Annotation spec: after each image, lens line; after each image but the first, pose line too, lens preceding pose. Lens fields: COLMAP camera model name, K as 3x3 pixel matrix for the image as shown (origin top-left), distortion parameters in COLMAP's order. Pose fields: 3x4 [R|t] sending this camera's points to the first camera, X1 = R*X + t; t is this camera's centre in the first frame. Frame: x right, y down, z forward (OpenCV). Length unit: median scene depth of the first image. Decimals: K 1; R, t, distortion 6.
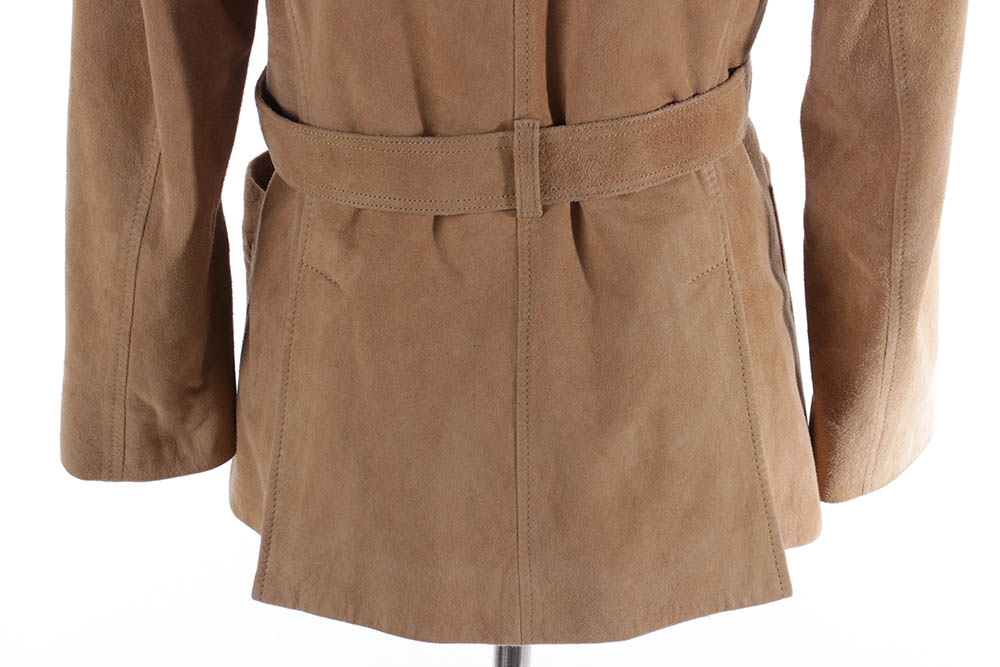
lens RADIAL K [[2464.3, 0, 504.5], [0, 2464.3, 336.6], [0, 0, 1]] dist [0.403872, 0.000000]
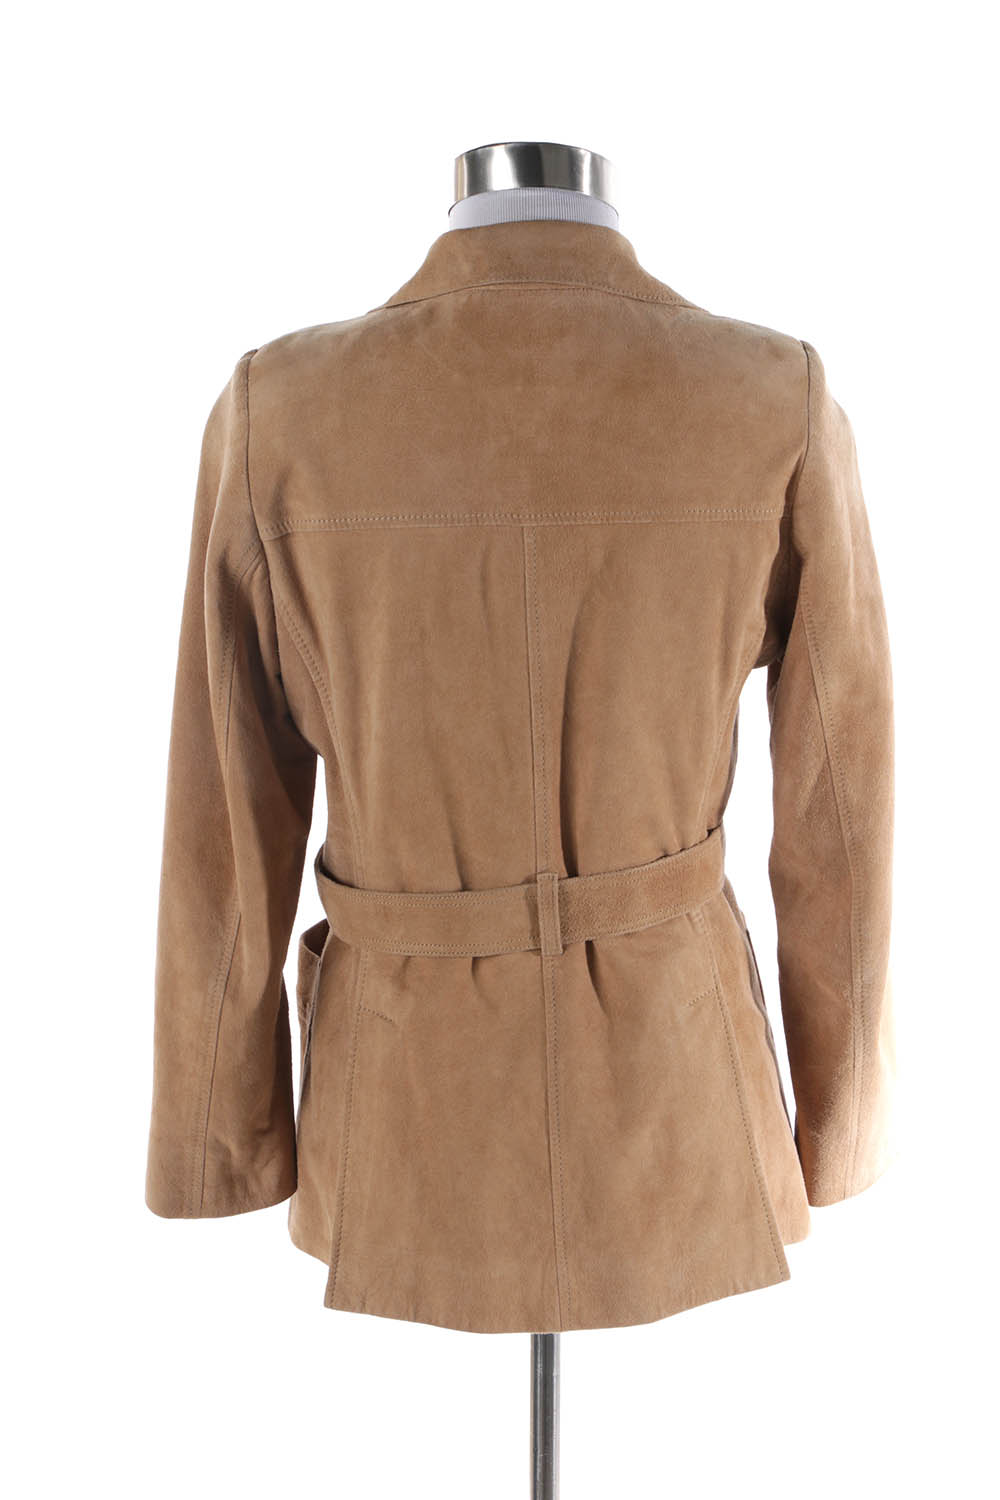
lens RADIAL K [[3330.7, 0, 487.3], [0, 3330.7, 754.9], [0, 0, 1]] dist [0.331272, 0.000000]
pose [[0.998010, -0.042611, 0.046477, -0.090024], [0.050483, 0.981618, -0.184057, 0.148886], [-0.037780, 0.186037, 0.981816, -0.595072]]
